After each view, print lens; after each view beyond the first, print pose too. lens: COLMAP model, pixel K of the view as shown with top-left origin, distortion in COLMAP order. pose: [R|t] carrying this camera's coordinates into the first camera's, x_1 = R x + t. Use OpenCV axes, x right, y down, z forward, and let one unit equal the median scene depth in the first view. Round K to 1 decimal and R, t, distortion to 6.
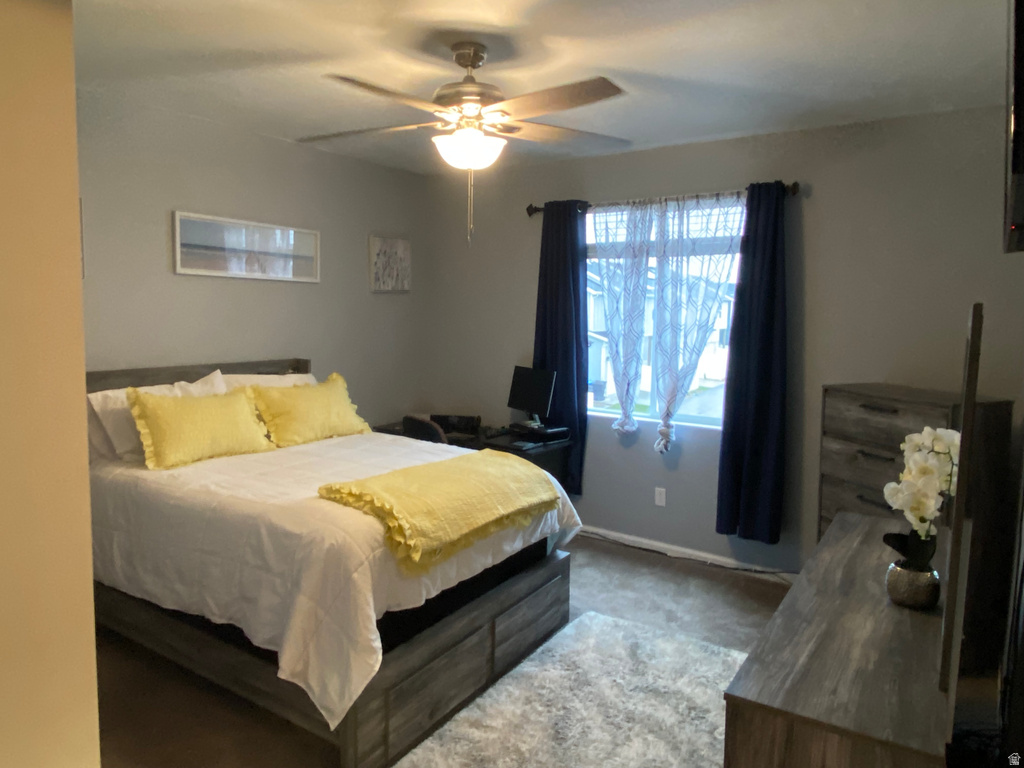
lens RADIAL K [[691.0, 0, 517.0], [0, 691.0, 381.4], [0, 0, 1]] dist [0.040412, -0.021032]
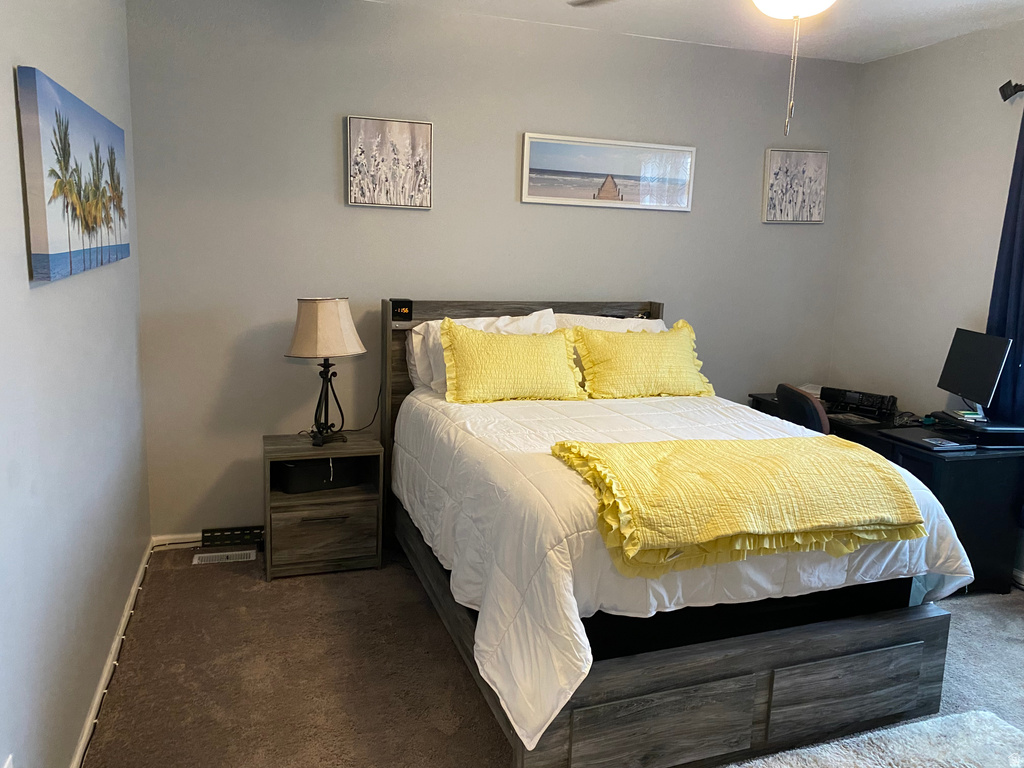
lens RADIAL K [[773.9, 0, 507.0], [0, 773.9, 390.6], [0, 0, 1]] dist [0.043034, -0.065267]
pose [[0.789824, 0.110764, -0.603249, 0.180007], [-0.078145, 0.993715, 0.080145, 0.017749], [0.608335, -0.016159, 0.793516, 0.192028]]
